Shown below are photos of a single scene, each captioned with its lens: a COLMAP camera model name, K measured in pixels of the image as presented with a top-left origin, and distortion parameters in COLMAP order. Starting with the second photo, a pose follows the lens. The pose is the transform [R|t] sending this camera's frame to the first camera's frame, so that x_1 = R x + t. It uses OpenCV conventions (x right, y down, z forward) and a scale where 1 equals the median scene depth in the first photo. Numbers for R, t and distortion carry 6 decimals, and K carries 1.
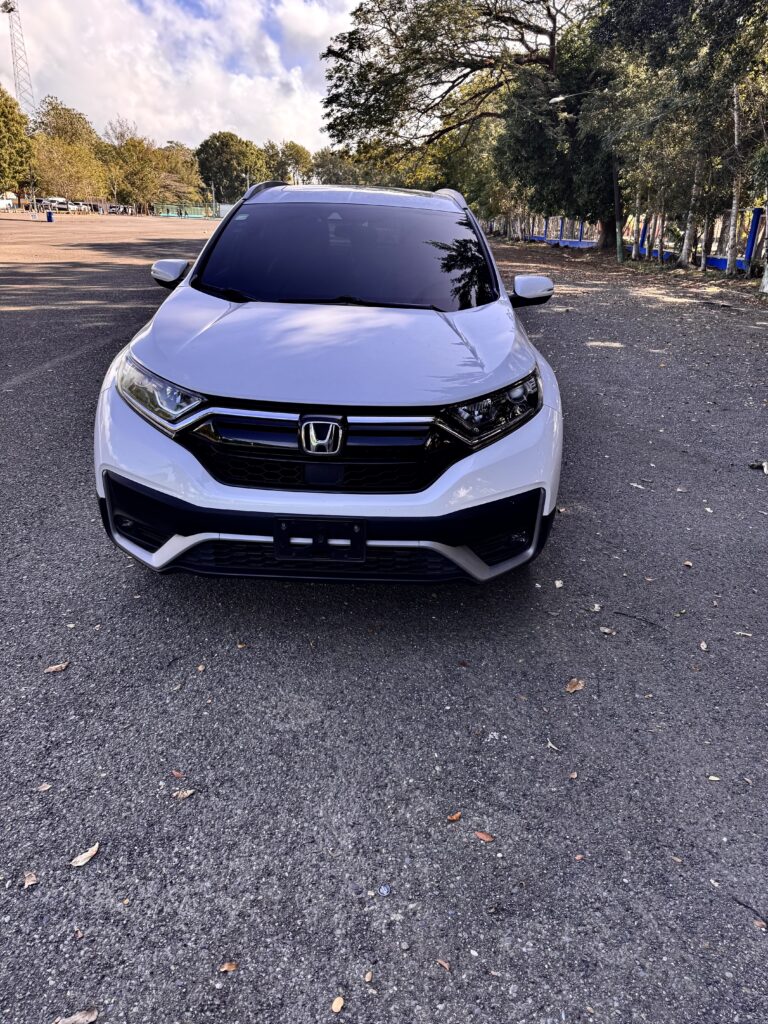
lens RADIAL K [[731.1, 0, 379.2], [0, 731.1, 510.2], [0, 0, 1]] dist [0.009224, -0.005763]
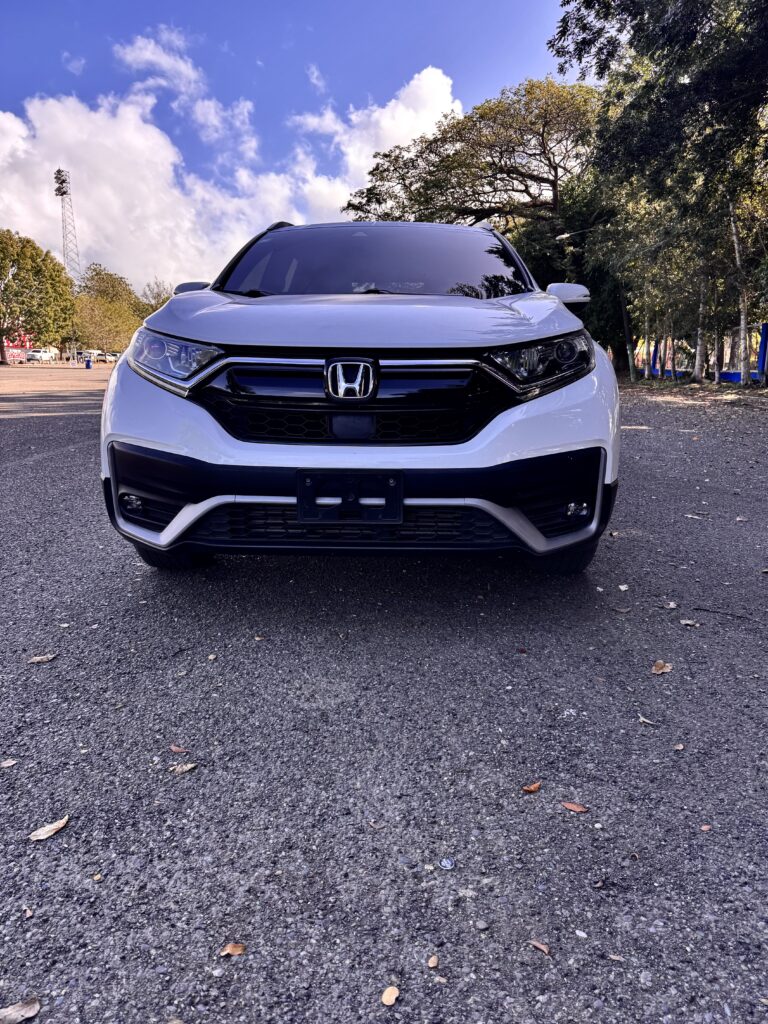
lens RADIAL K [[732.2, 0, 384.0], [0, 732.2, 512.0], [0, 0, 1]] dist [0.008382, -0.005681]
pose [[0.999362, -0.025802, -0.024709, -0.024404], [0.021104, 0.984441, -0.174445, 0.252529], [0.028825, 0.173812, 0.984357, 0.180668]]
